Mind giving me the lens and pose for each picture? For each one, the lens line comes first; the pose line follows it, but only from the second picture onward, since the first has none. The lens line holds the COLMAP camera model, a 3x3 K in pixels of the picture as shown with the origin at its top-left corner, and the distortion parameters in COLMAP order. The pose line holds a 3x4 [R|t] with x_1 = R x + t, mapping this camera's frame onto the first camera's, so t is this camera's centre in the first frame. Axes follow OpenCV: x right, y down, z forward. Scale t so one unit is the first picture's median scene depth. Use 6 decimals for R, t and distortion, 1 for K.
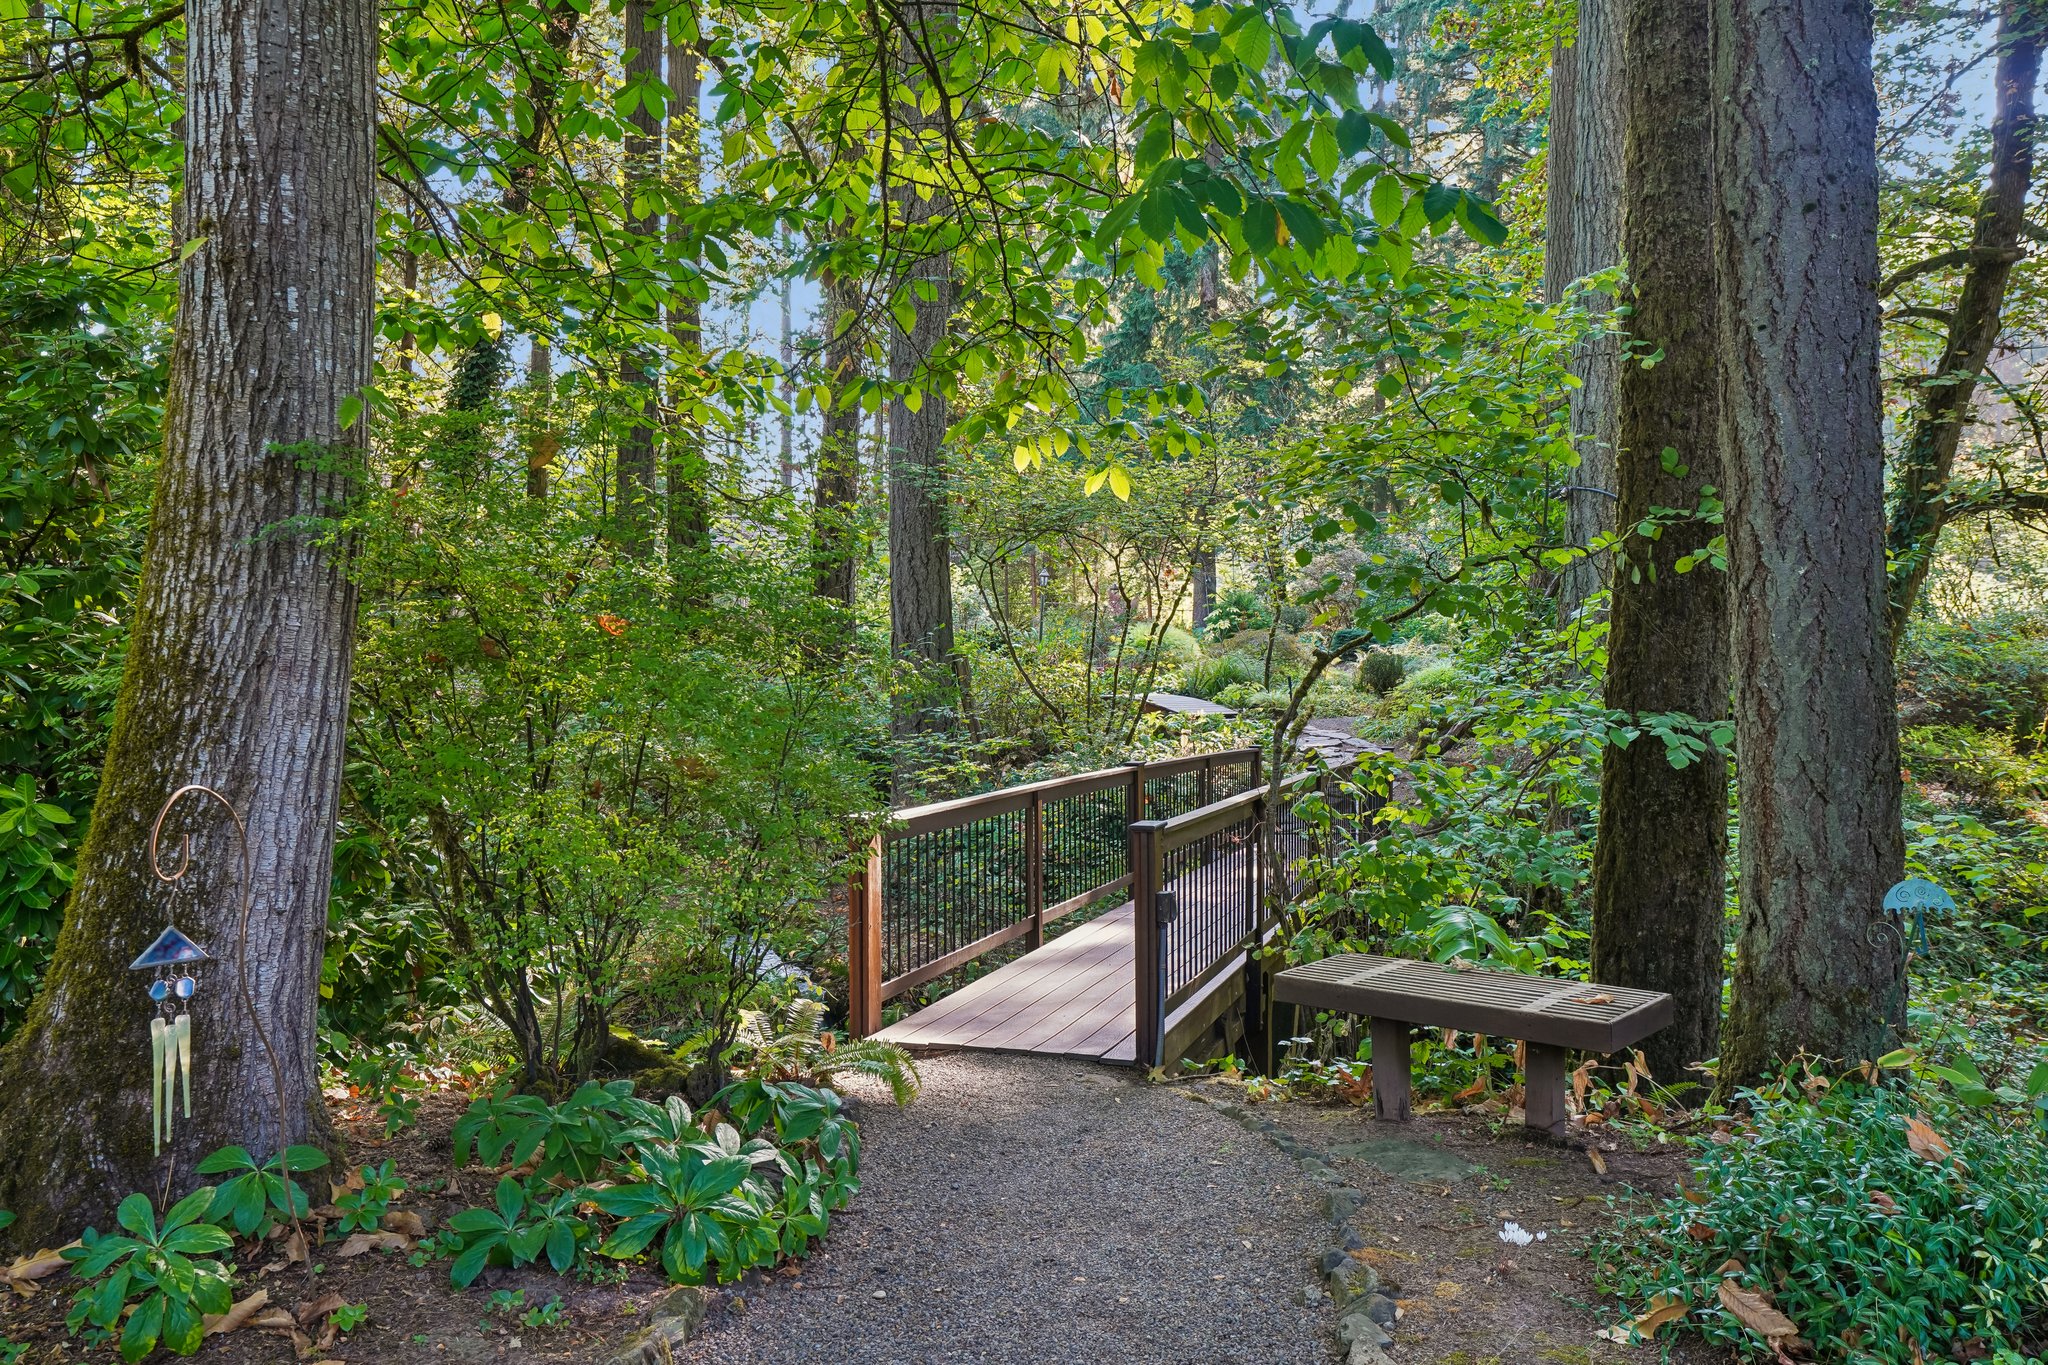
lens RADIAL K [[1714.5, 0, 1024.0], [0, 1714.5, 682.5], [0, 0, 1]] dist [0.003096, 0.000324]
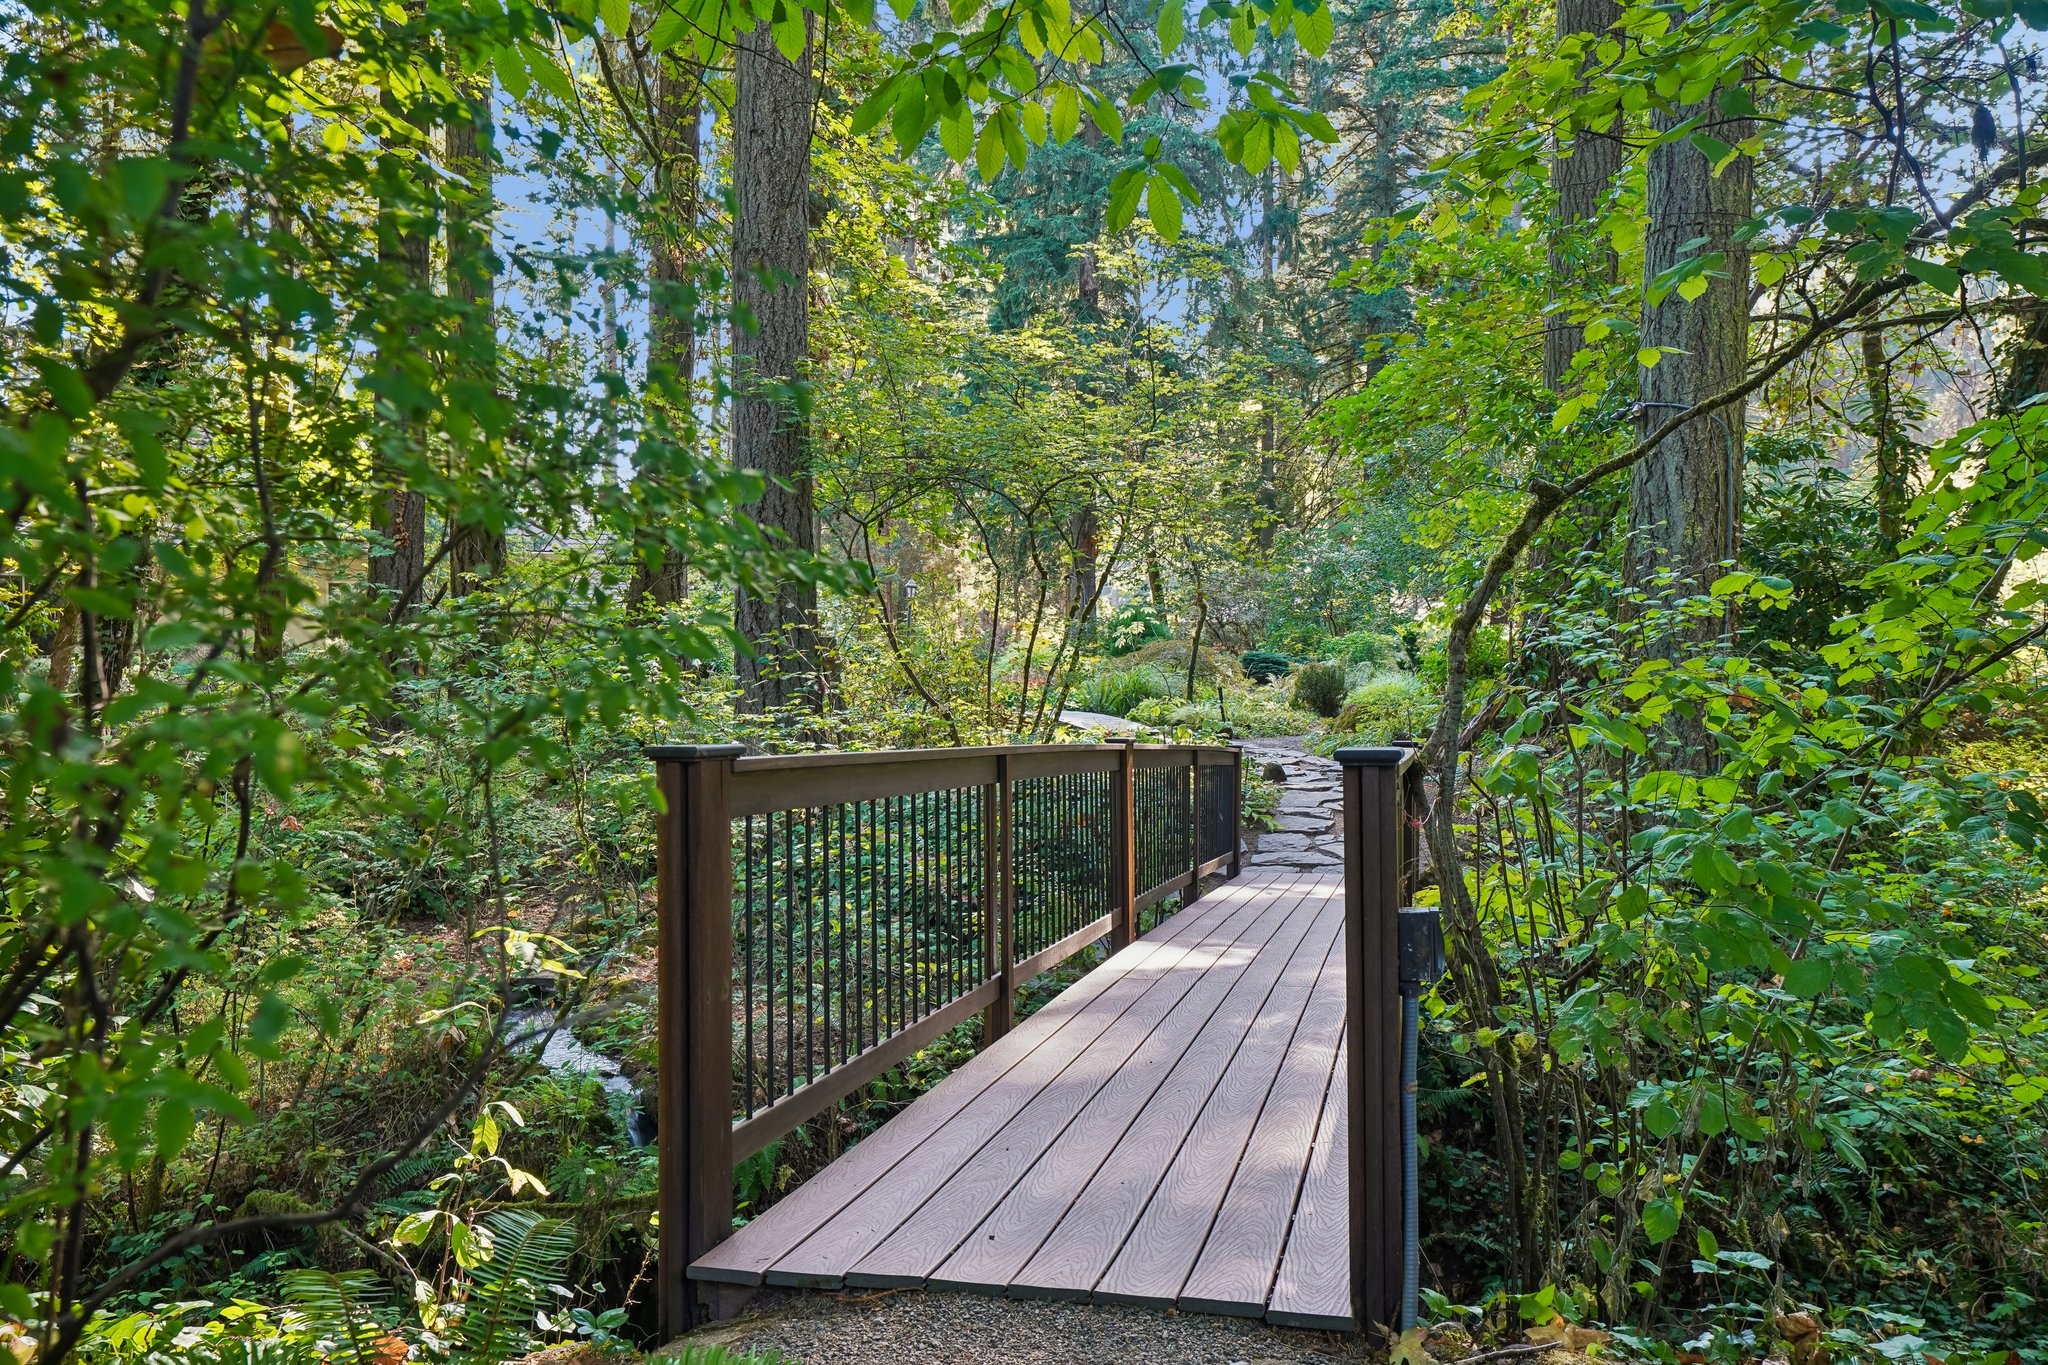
lens RADIAL K [[1821.2, 0, 1024.0], [0, 1821.2, 682.5], [0, 0, 1]] dist [-0.000486, -0.000209]
pose [[0.996499, 0.002021, 0.083578, -0.012479], [0.000325, 0.999606, -0.028051, 0.018689], [-0.083602, 0.027979, 0.996106, 0.133139]]
